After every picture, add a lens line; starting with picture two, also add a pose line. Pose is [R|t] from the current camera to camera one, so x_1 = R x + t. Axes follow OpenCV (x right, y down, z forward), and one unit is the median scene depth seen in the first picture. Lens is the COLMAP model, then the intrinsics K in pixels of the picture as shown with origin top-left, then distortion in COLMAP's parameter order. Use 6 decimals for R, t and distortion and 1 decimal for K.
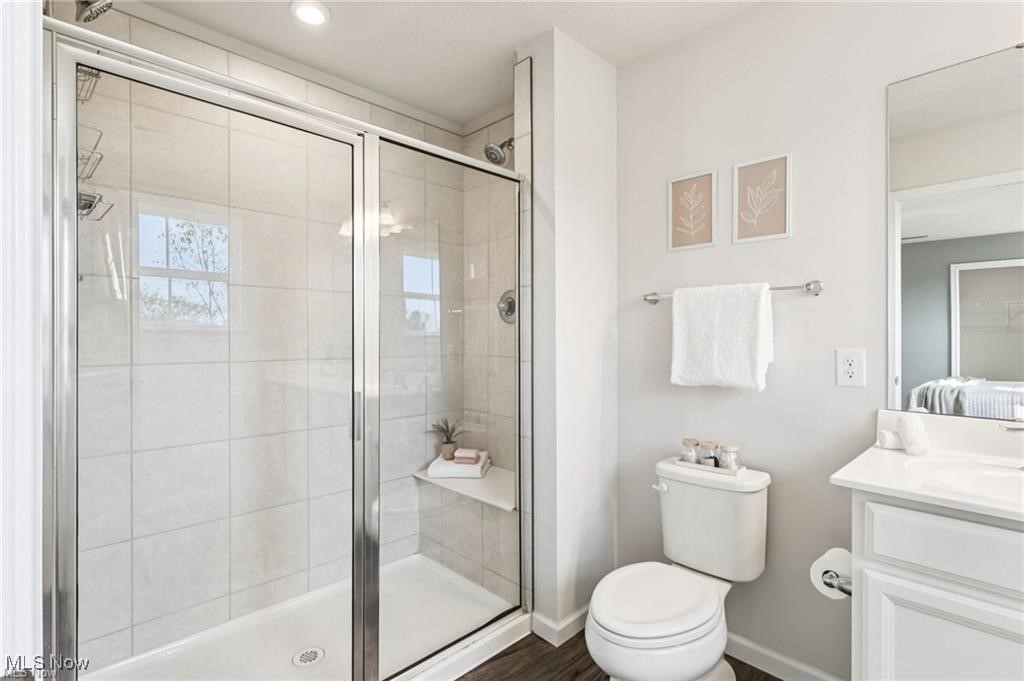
lens RADIAL K [[483.7, 0, 511.3], [0, 483.7, 338.9], [0, 0, 1]] dist [-0.005410, 0.003696]
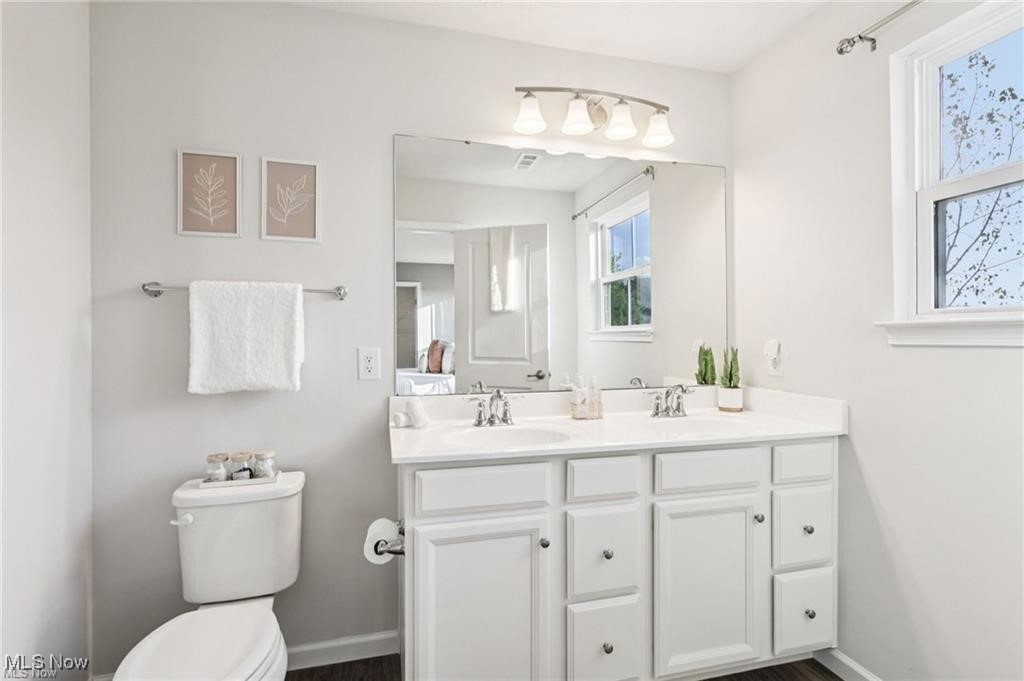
lens RADIAL K [[483.7, 0, 511.2], [0, 483.7, 336.2], [0, 0, 1]] dist [-0.005410, 0.003696]
pose [[0.495858, 0.001244, 0.868403, -0.129276], [0.004906, 0.999979, -0.004234, -0.000038], [-0.868390, 0.006360, 0.495841, 0.109310]]
